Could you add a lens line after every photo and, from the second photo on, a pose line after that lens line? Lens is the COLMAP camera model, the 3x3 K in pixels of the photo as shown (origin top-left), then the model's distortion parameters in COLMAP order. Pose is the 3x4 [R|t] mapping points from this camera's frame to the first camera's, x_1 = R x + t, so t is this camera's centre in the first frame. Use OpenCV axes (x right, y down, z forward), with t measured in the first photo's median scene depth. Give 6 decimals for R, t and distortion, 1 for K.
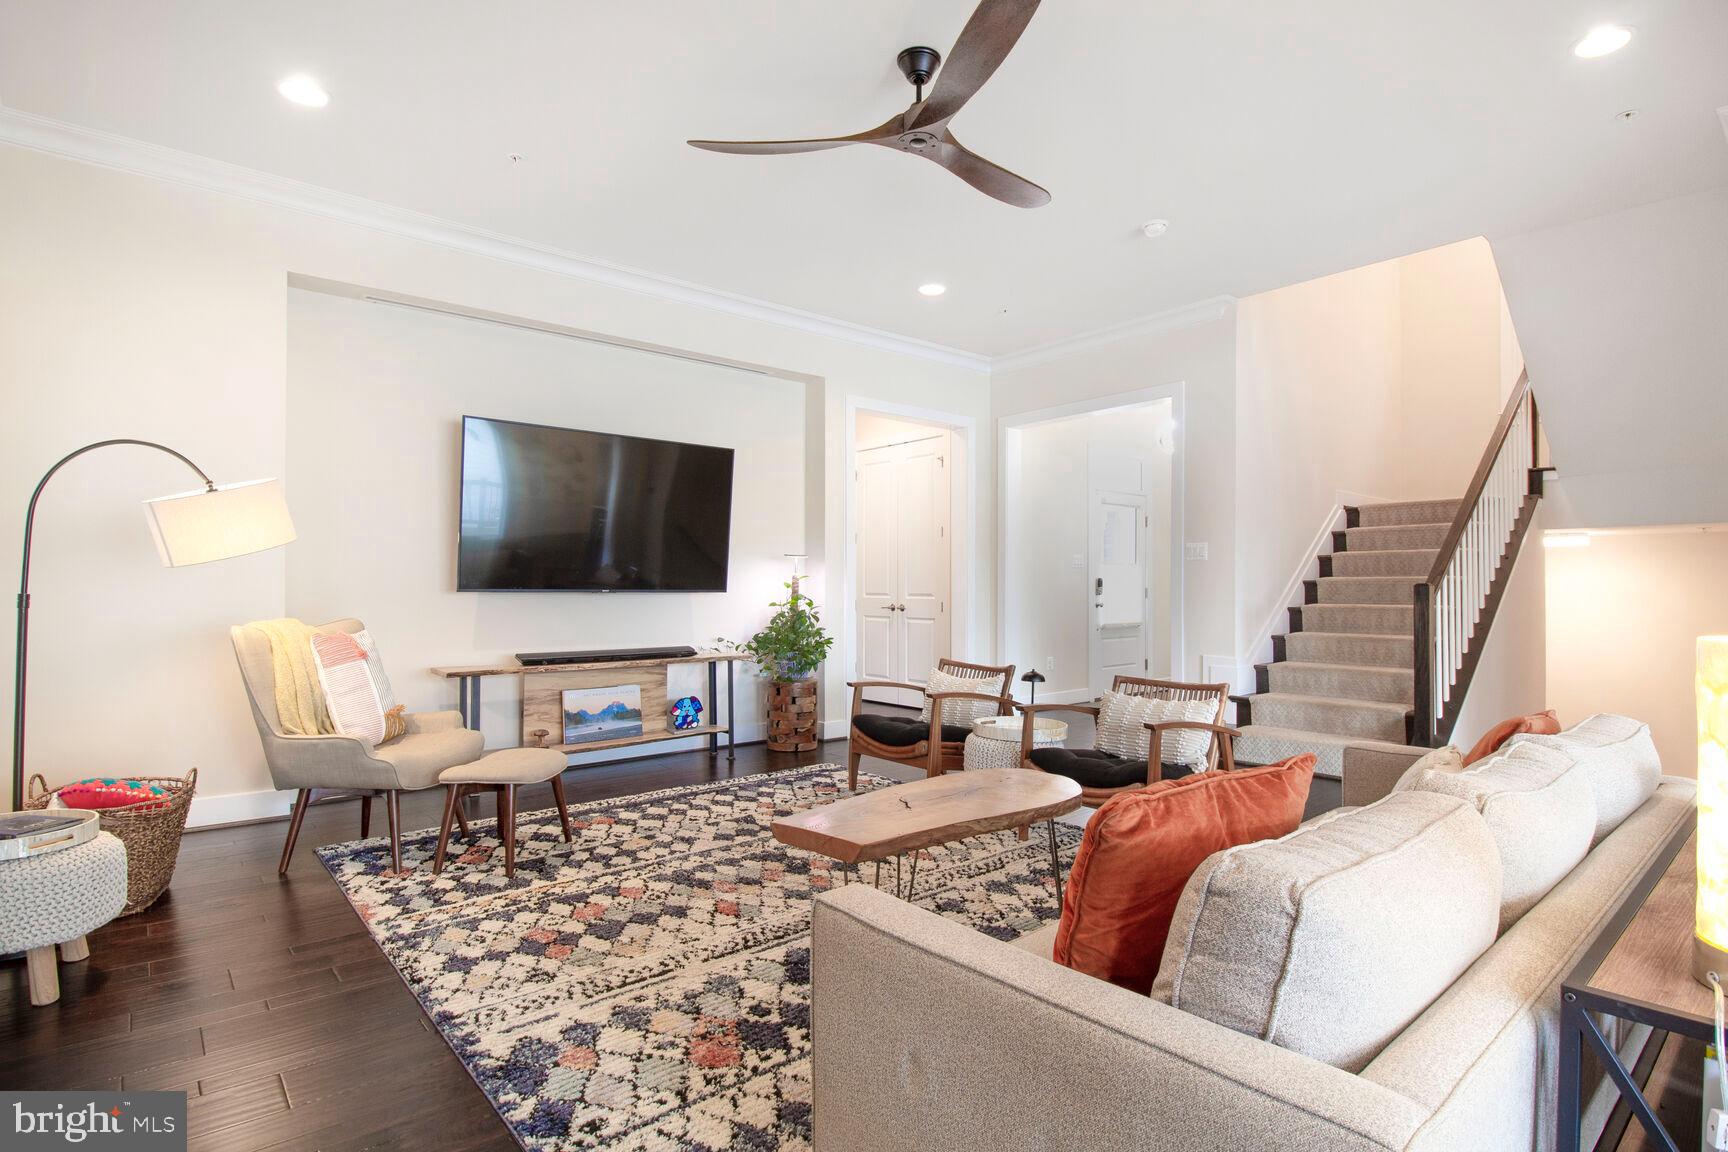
lens RADIAL K [[817.4, 0, 865.2], [0, 817.4, 568.1], [0, 0, 1]] dist [0.000130, -0.010169]
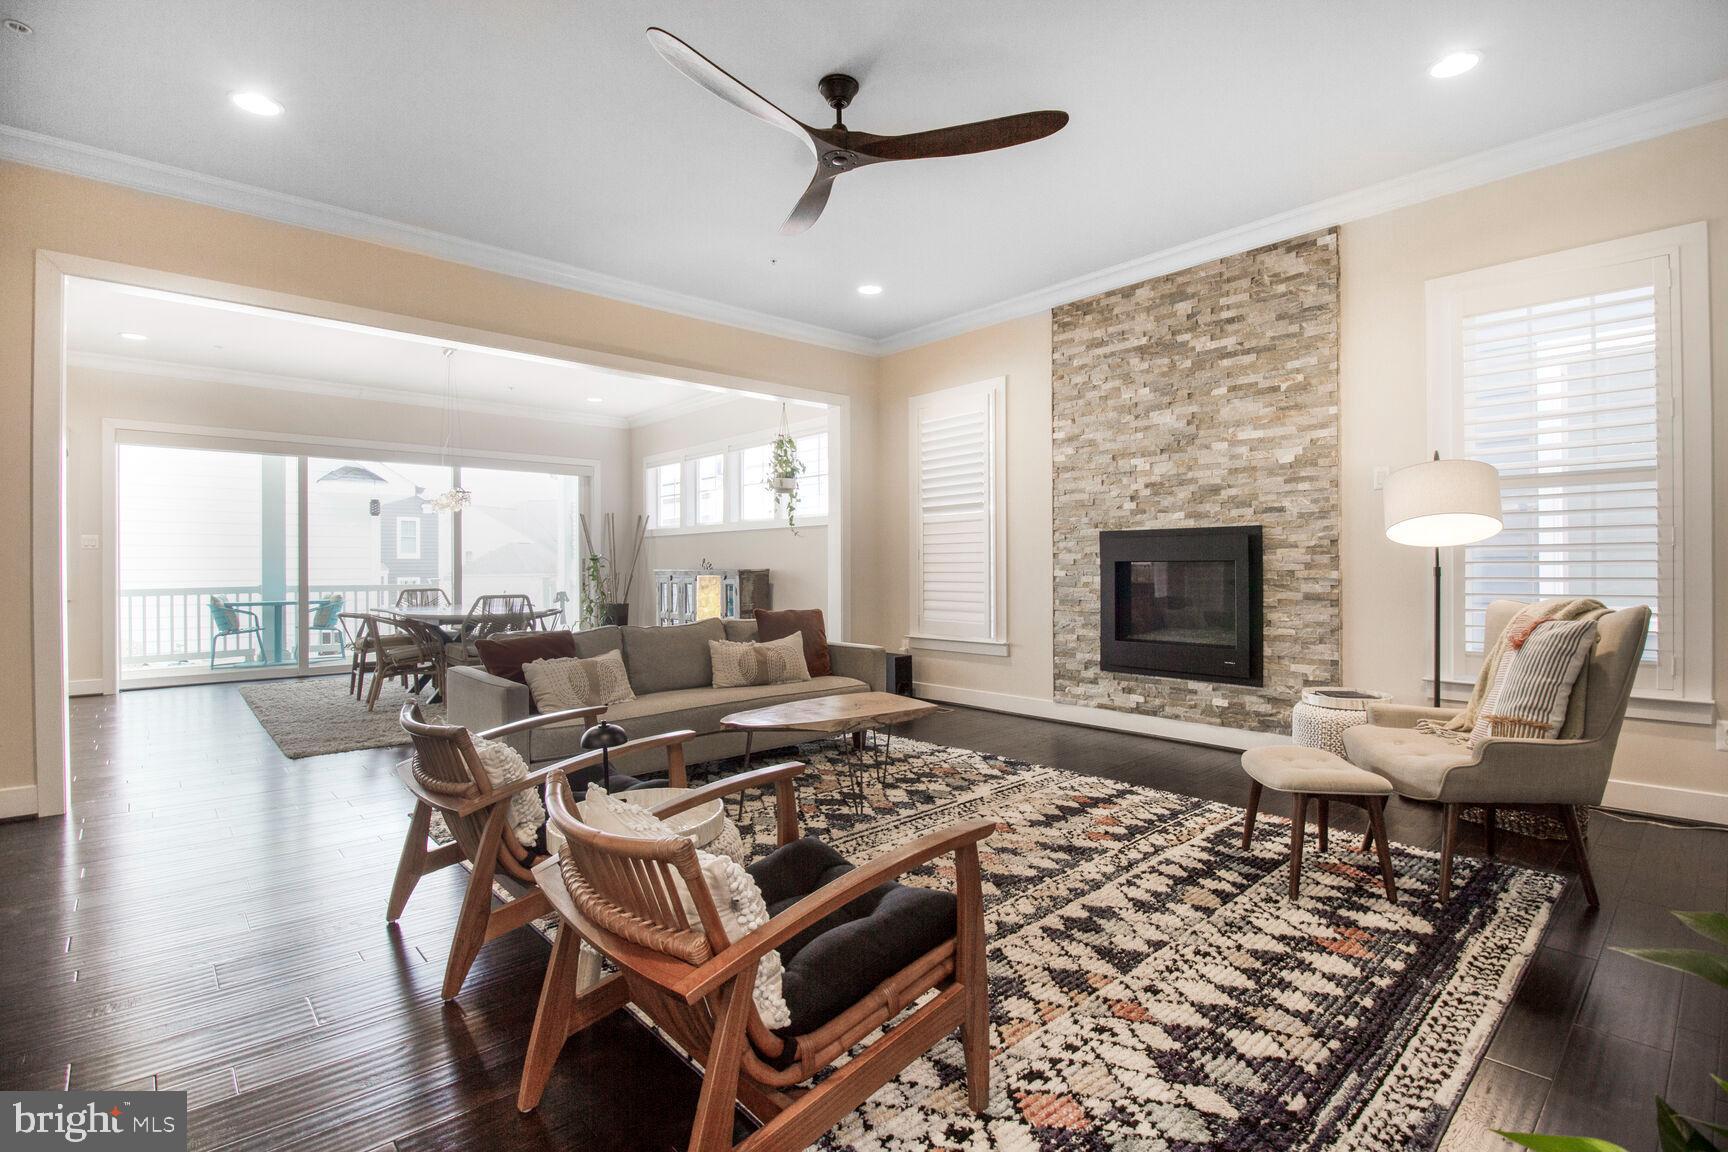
lens RADIAL K [[817.4, 0, 865.2], [0, 817.4, 568.1], [0, 0, 1]] dist [0.000130, -0.010169]
pose [[-0.999324, 0.004772, -0.036455, 0.068292], [0.005613, 0.999720, -0.022993, 0.048186], [0.036335, -0.023182, -0.999071, 1.945526]]
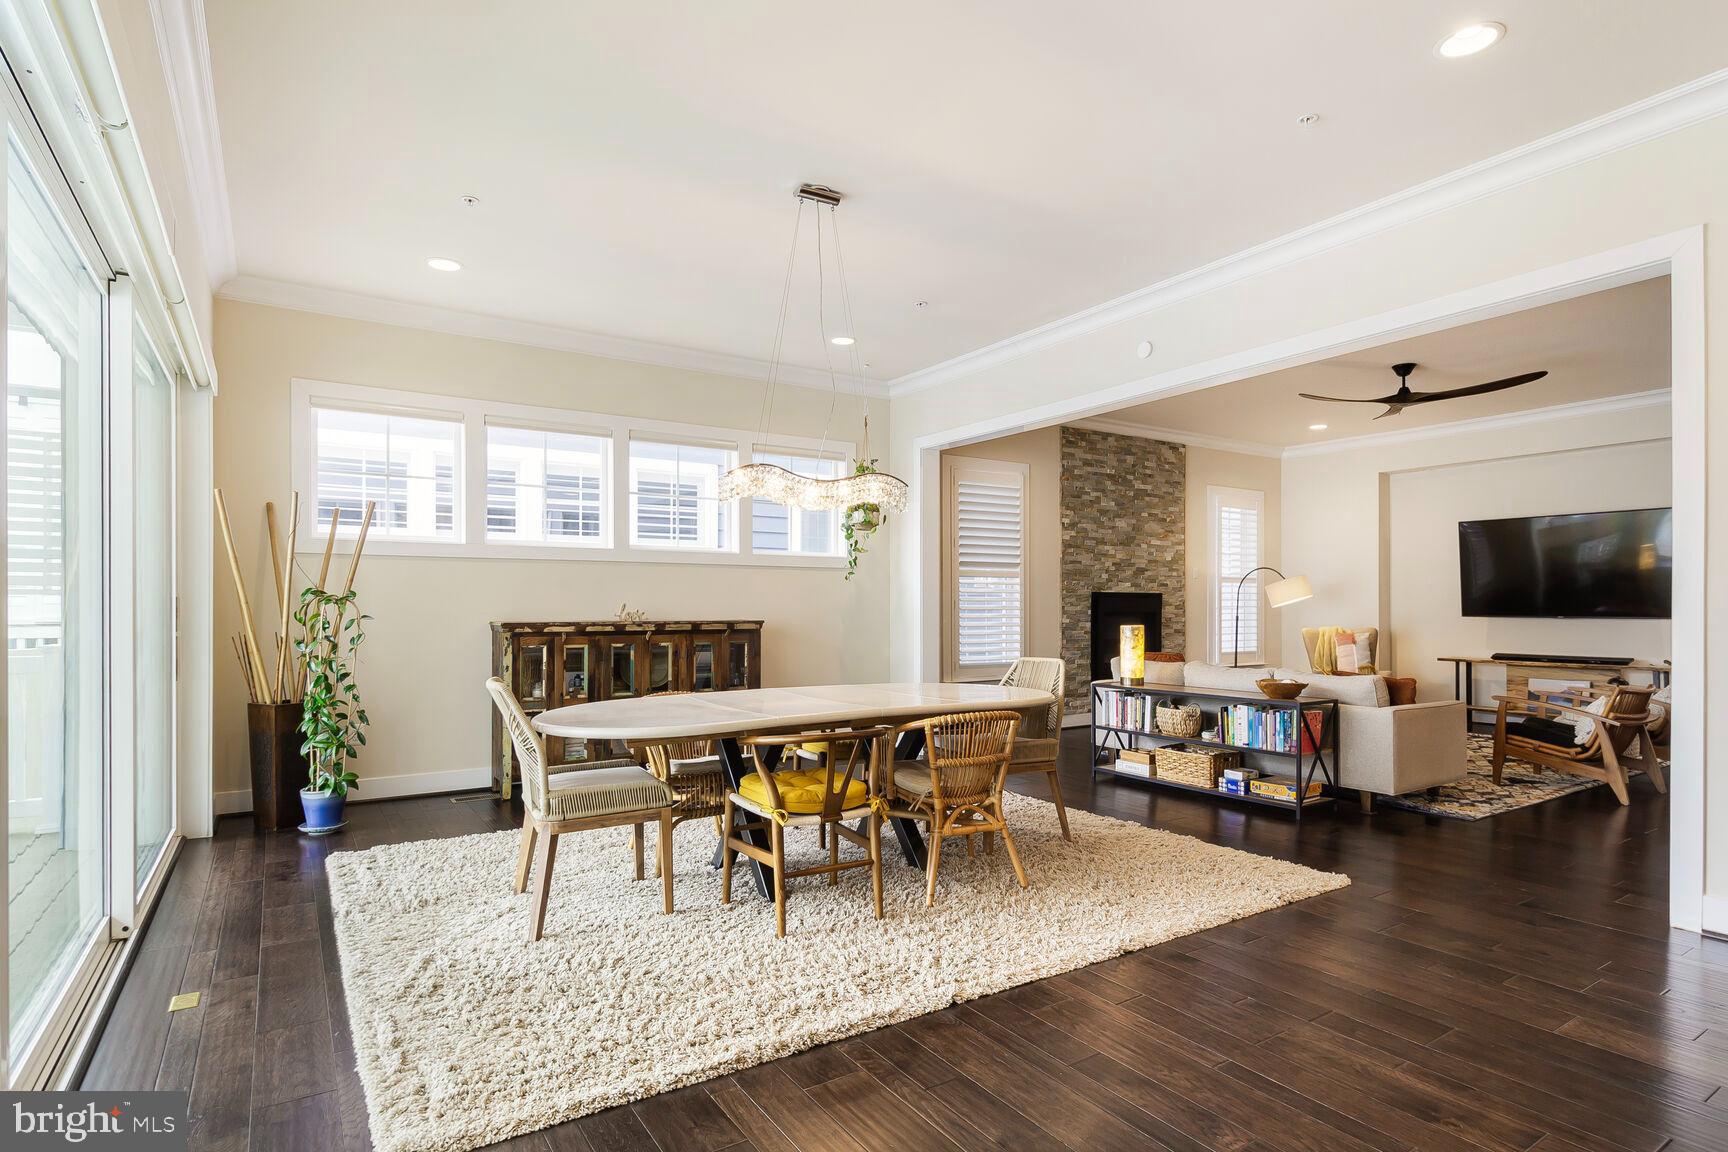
lens RADIAL K [[872.6, 0, 870.1], [0, 872.6, 604.2], [0, 0, 1]] dist [-0.000566, -0.000153]
pose [[-0.128092, -0.002442, -0.991759, 2.308856], [0.023148, 0.999717, -0.005451, -0.029635], [0.991492, -0.023656, -0.127999, -0.114473]]
